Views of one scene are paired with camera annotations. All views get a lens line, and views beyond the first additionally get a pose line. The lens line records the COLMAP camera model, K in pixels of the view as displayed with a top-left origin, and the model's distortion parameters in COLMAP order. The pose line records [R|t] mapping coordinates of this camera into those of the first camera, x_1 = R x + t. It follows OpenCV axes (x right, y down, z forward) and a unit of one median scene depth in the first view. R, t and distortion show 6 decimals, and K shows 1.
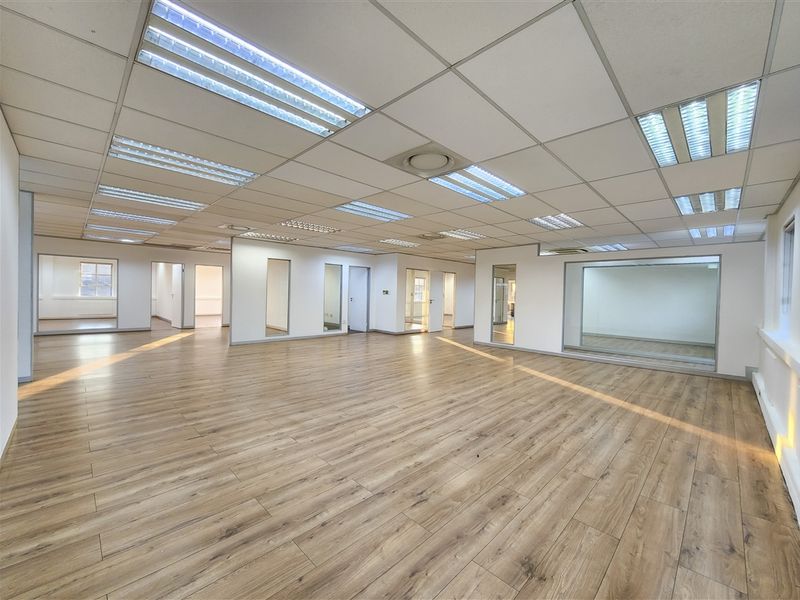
lens RADIAL K [[327.3, 0, 387.1], [0, 327.3, 300.4], [0, 0, 1]] dist [-0.001870, -0.000904]
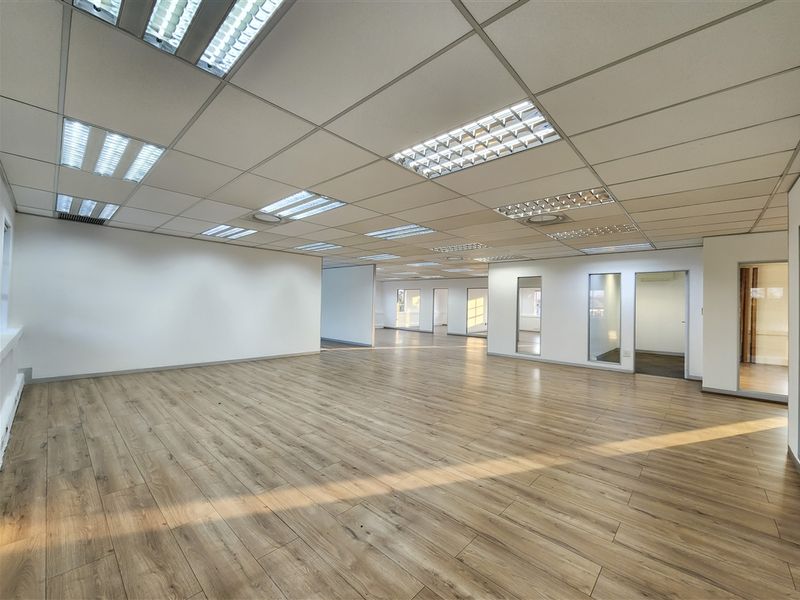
lens RADIAL K [[317.8, 0, 400.0], [0, 317.8, 300.0], [0, 0, 1]] dist [0.000152, 0.000521]
pose [[0.063099, -0.034719, -0.997403, 1.426162], [-0.046671, 0.998199, -0.037699, -0.002973], [0.996915, 0.048929, 0.061365, 1.327664]]
